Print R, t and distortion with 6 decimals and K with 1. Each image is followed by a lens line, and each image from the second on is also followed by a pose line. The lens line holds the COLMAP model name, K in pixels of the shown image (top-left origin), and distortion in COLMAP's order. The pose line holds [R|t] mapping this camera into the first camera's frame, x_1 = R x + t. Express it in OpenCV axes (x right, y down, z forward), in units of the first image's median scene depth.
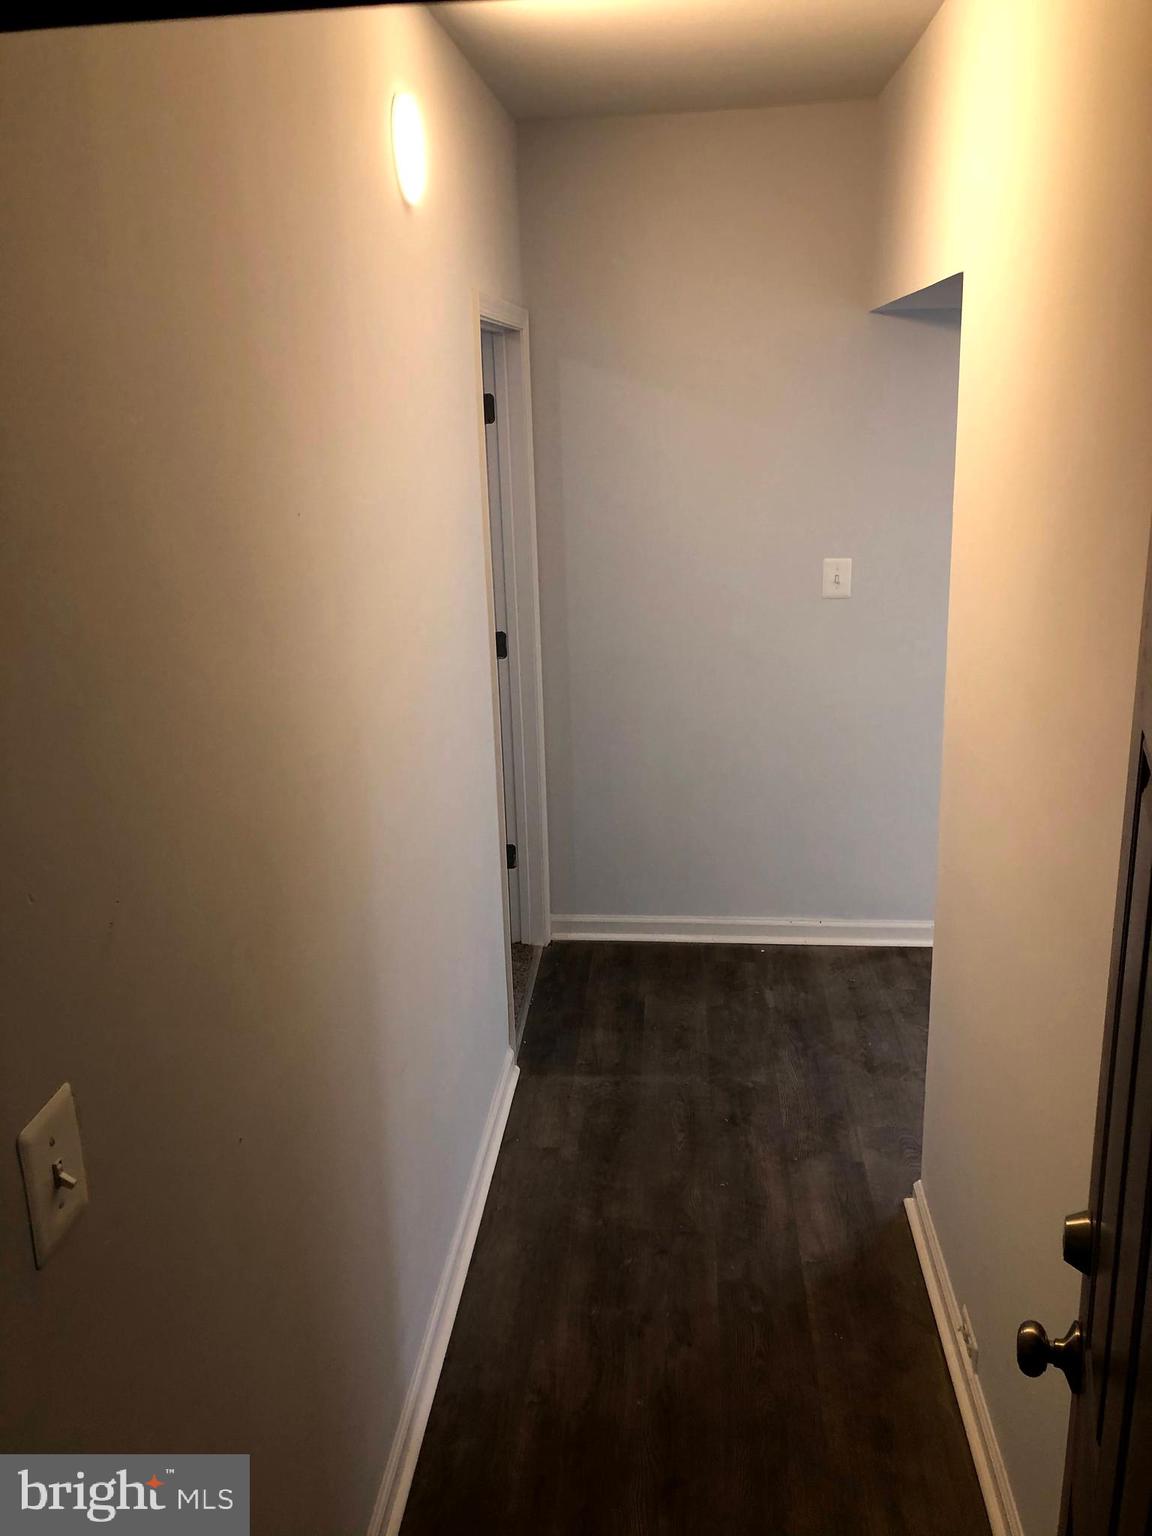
lens RADIAL K [[1223.6, 0, 568.6], [0, 1223.6, 773.9], [0, 0, 1]] dist [-0.033082, 0.014351]
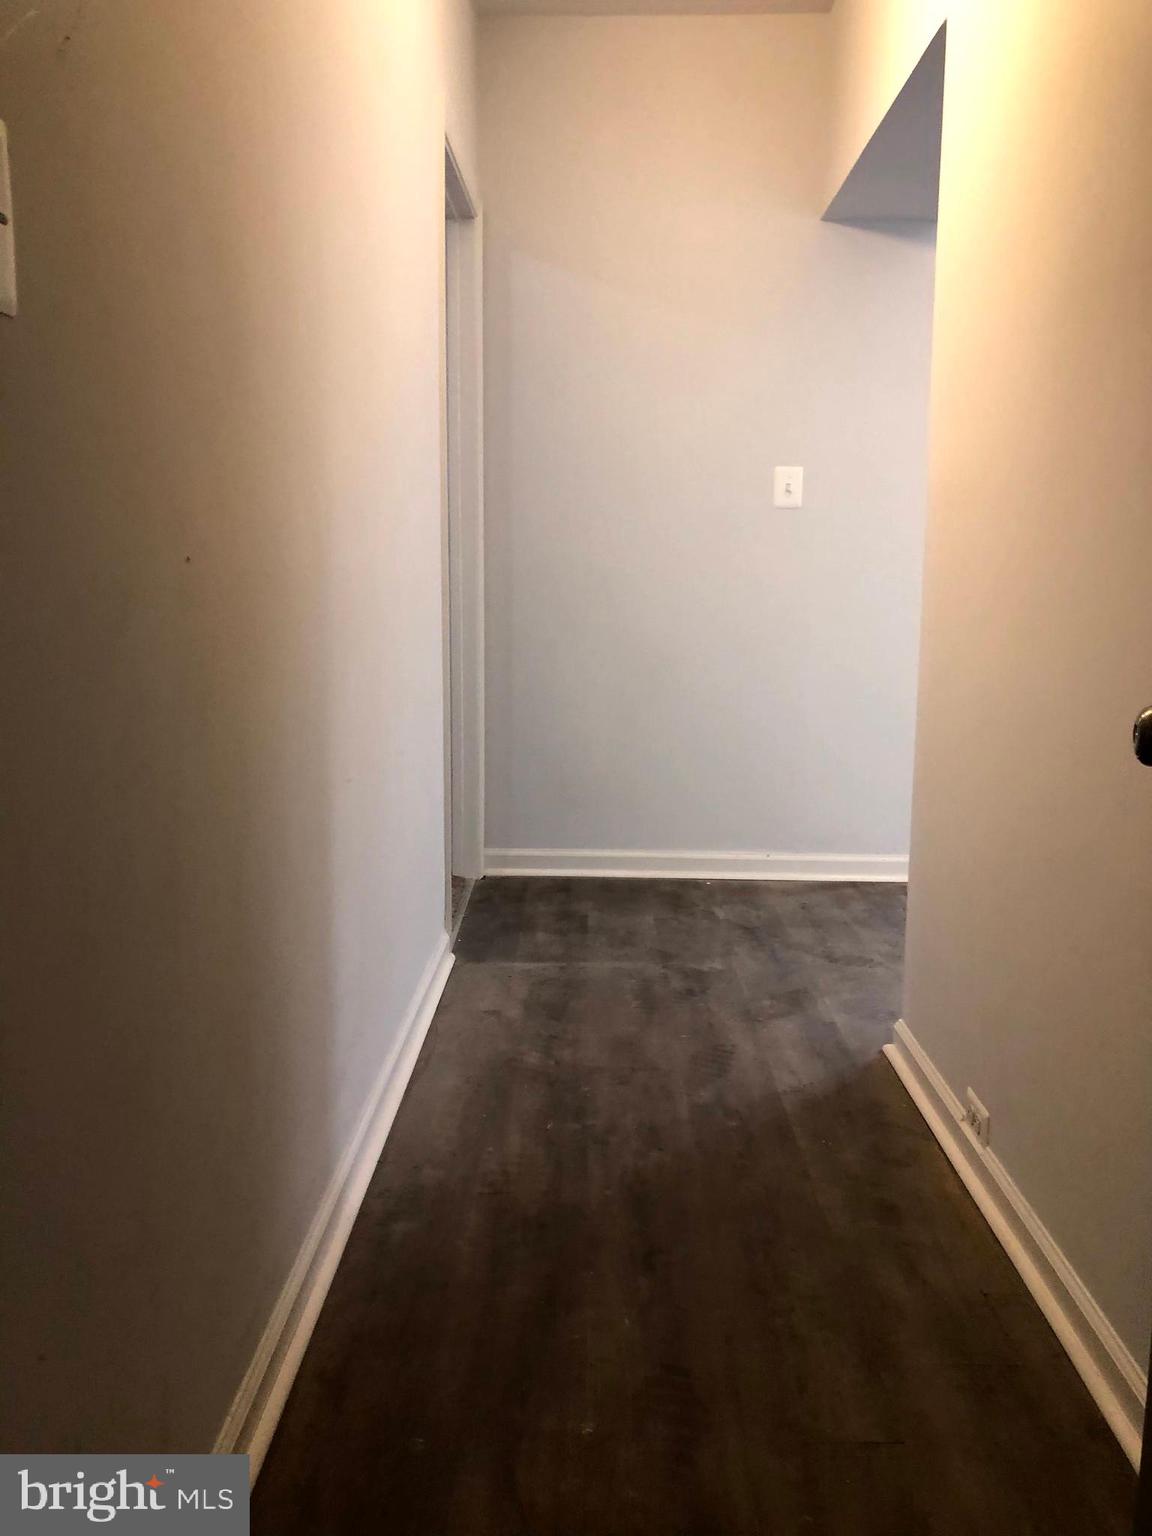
lens RADIAL K [[1223.6, 0, 578.9], [0, 1223.6, 762.5], [0, 0, 1]] dist [-0.033082, 0.014351]
pose [[0.996449, 0.025905, 0.080119, -0.026455], [-0.016758, 0.993477, -0.112796, 0.211970], [-0.082518, 0.111053, 0.990383, 0.075717]]
